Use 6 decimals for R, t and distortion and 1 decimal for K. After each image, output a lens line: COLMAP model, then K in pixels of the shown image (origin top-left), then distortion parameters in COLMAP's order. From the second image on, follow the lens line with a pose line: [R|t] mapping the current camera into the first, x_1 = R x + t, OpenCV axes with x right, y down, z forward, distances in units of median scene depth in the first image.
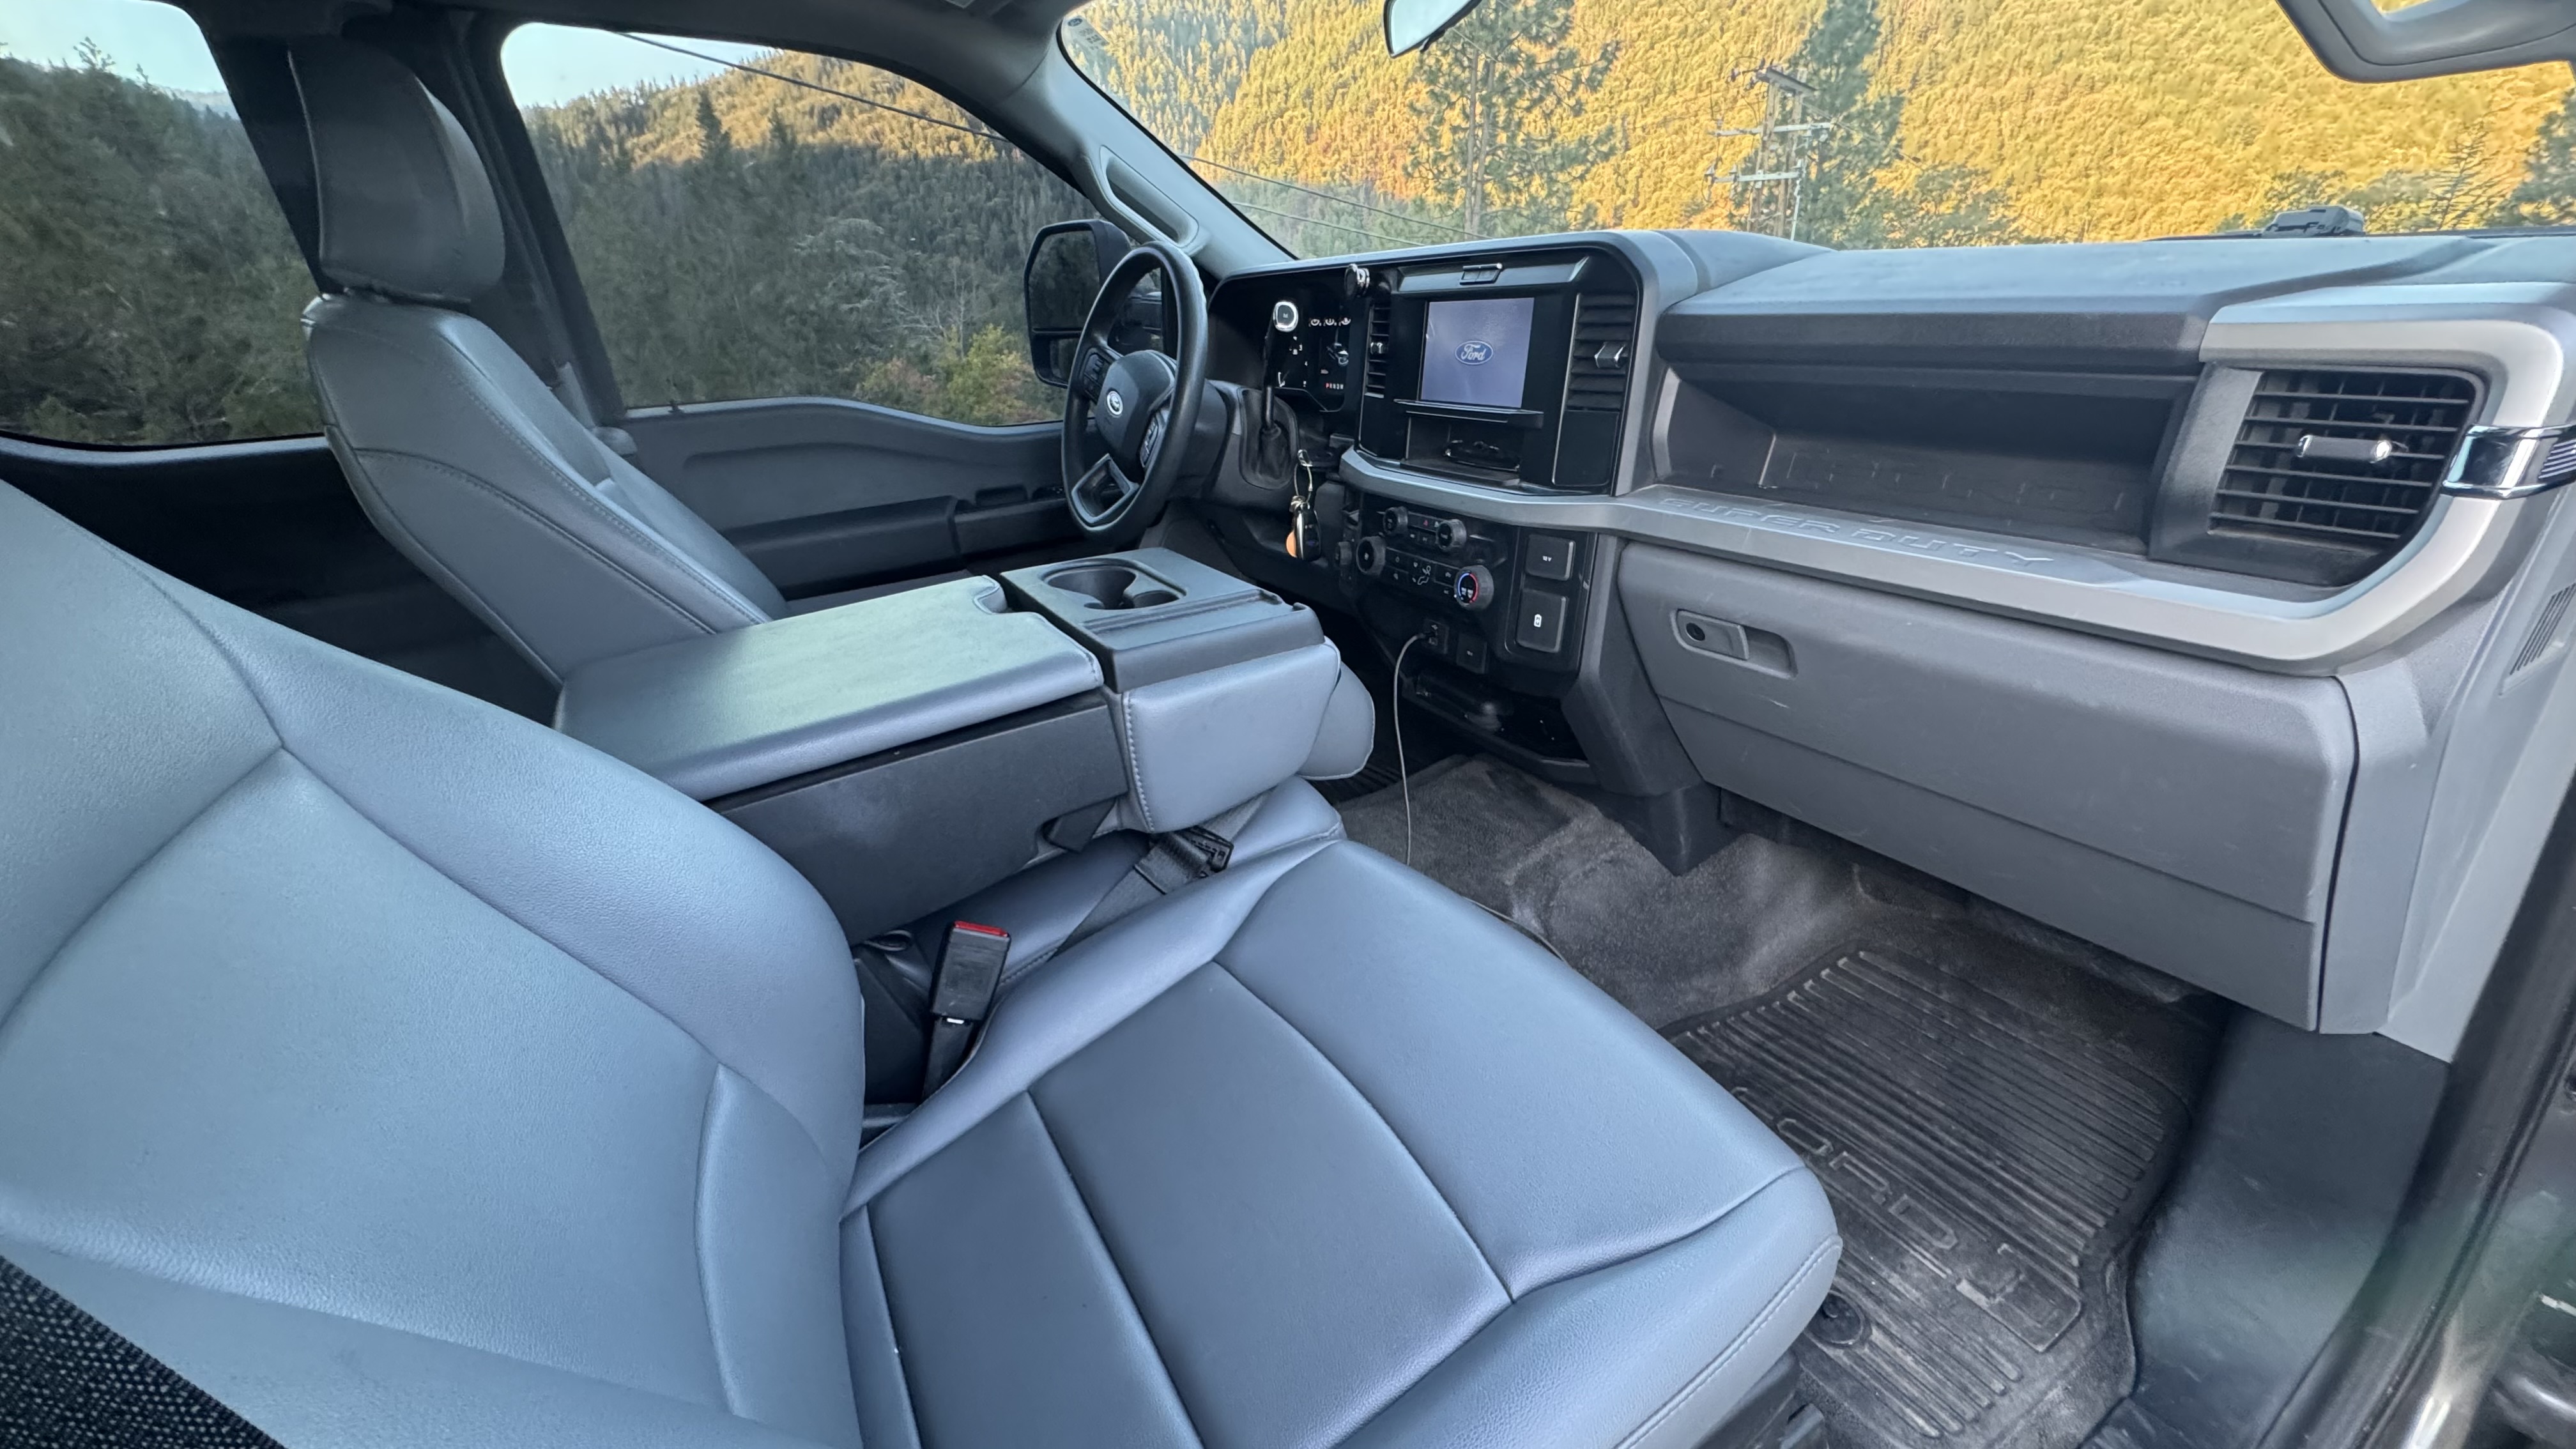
lens RADIAL K [[1010.4, 0, 1290.0], [0, 1010.4, 719.7], [0, 0, 1]] dist [-0.002784, 0.000584]
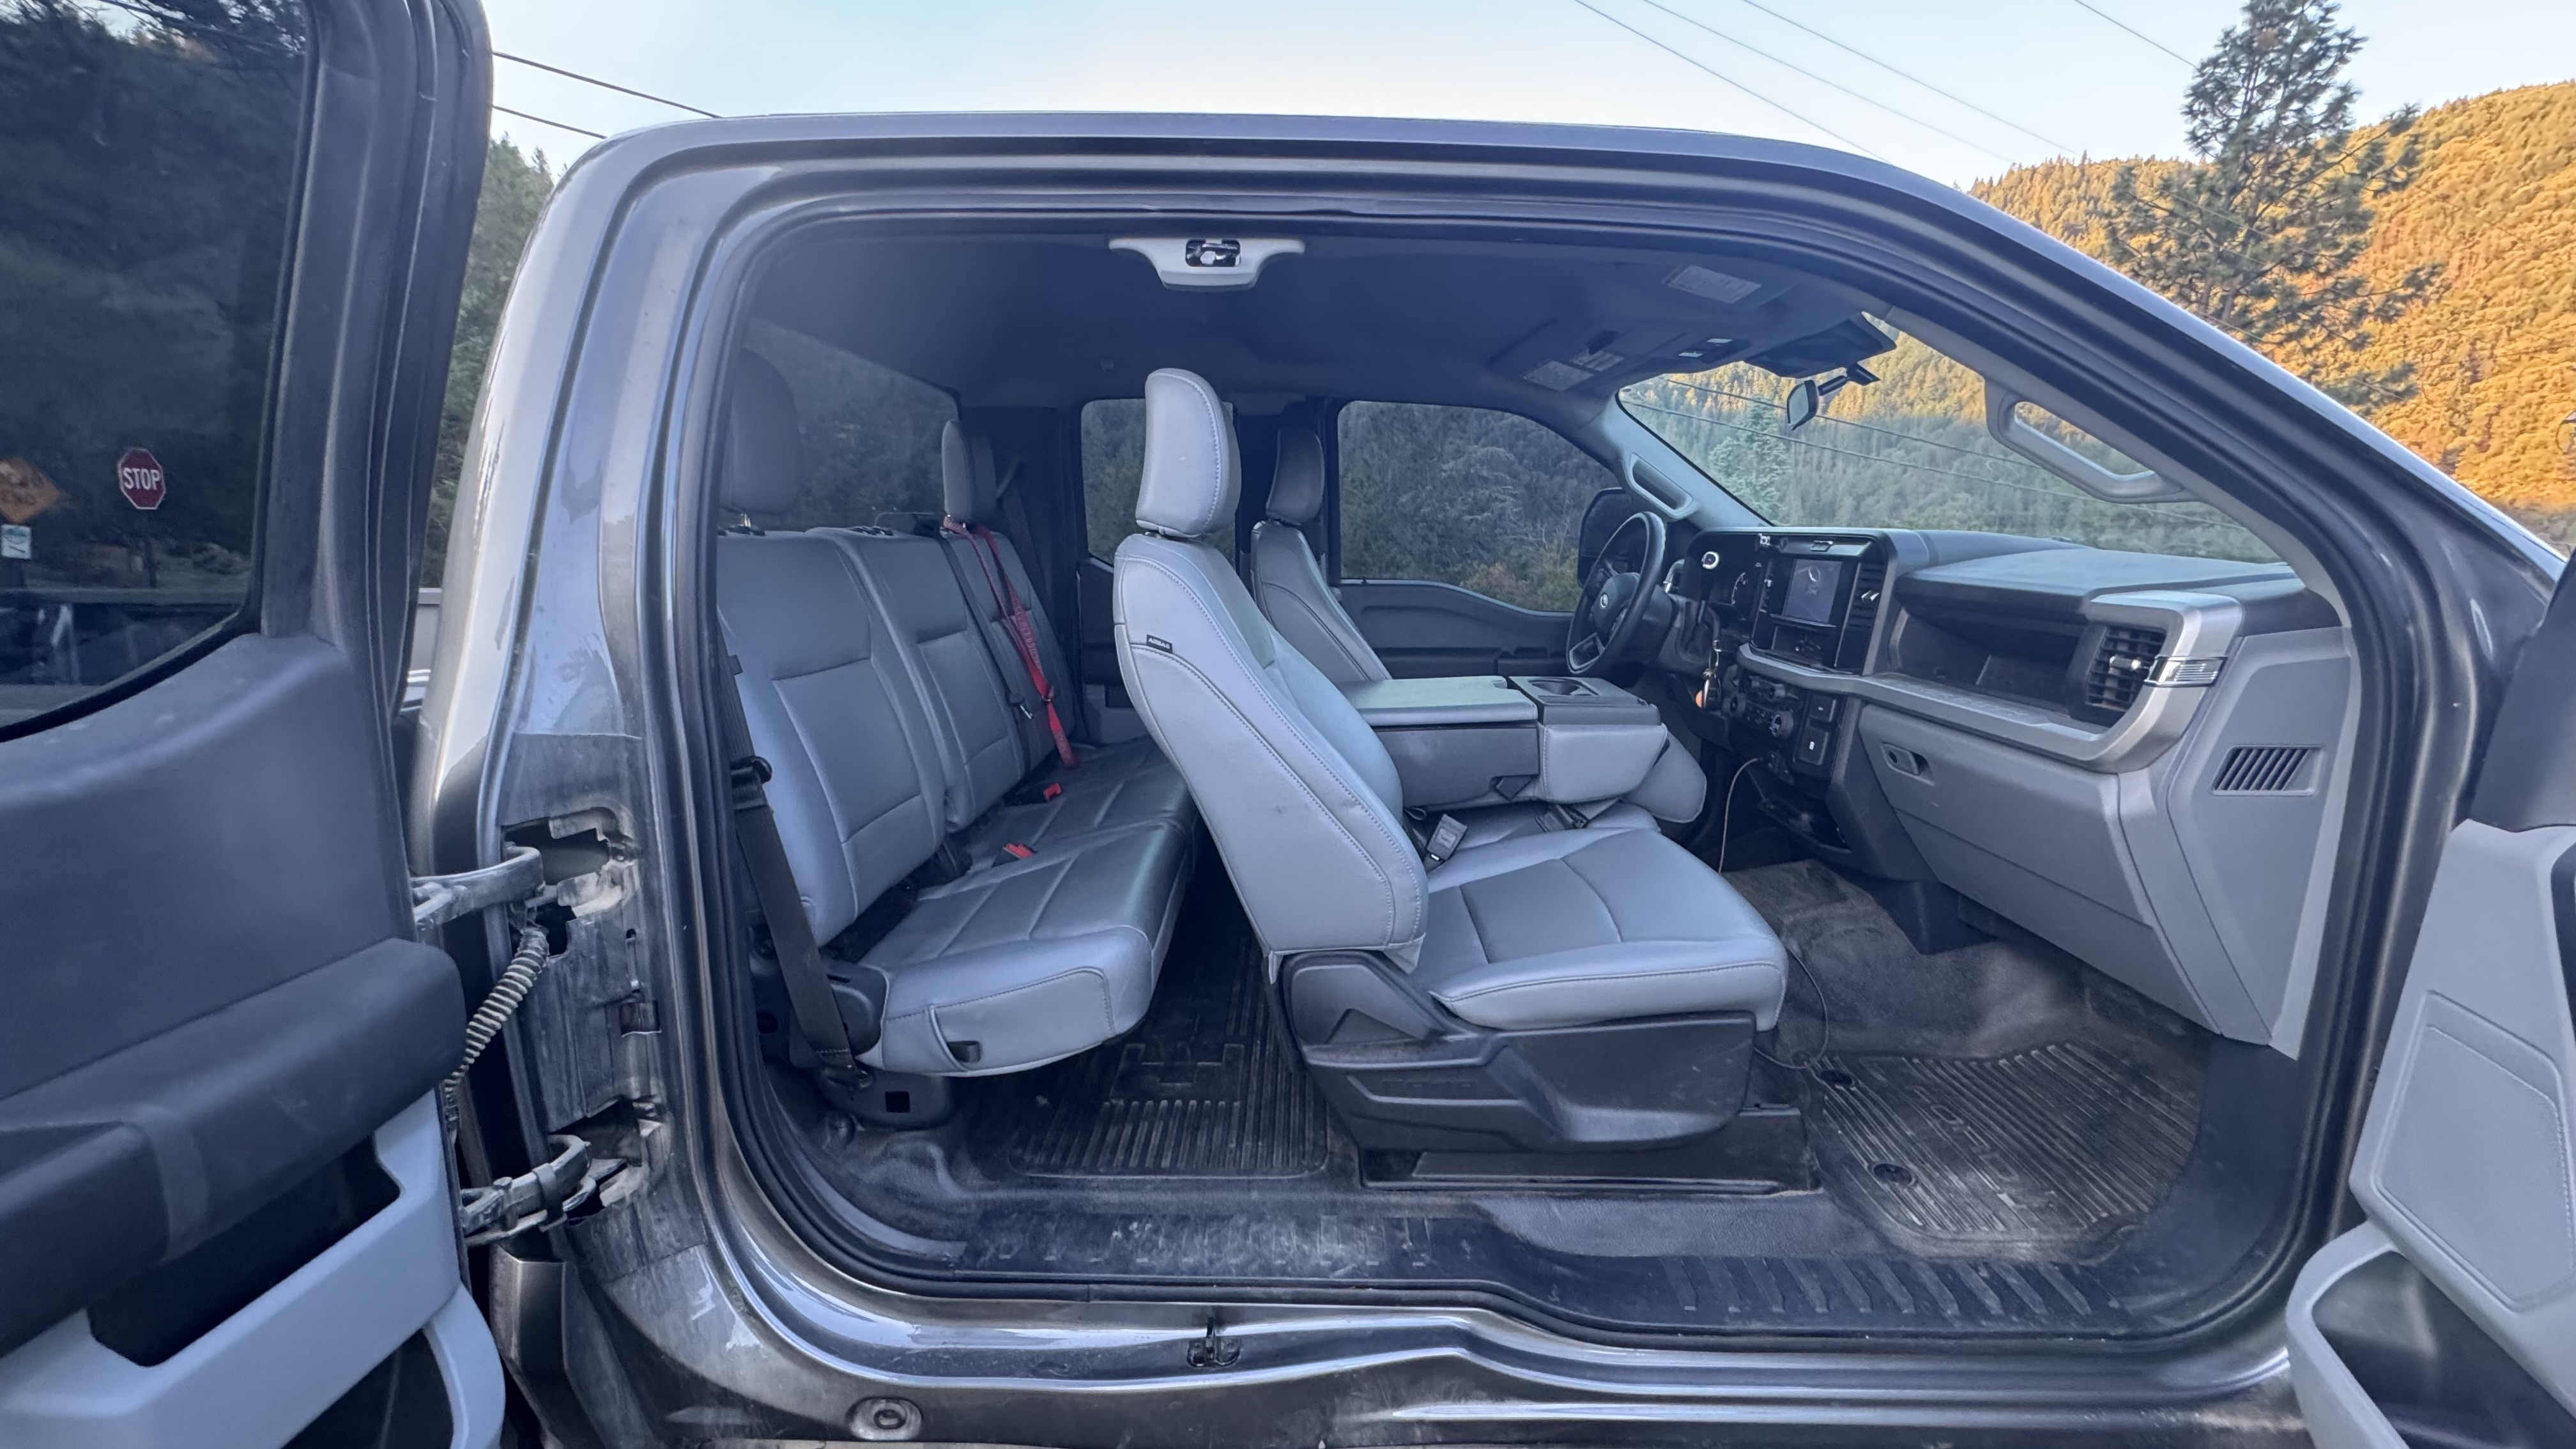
lens RADIAL K [[1010.4, 0, 1292.2], [0, 1010.4, 716.6], [0, 0, 1]] dist [-0.002784, 0.000584]
pose [[0.847806, 0.154870, -0.507189, 0.352478], [-0.252375, 0.958987, -0.129038, 0.282478], [0.466403, 0.237401, 0.852120, -0.811215]]
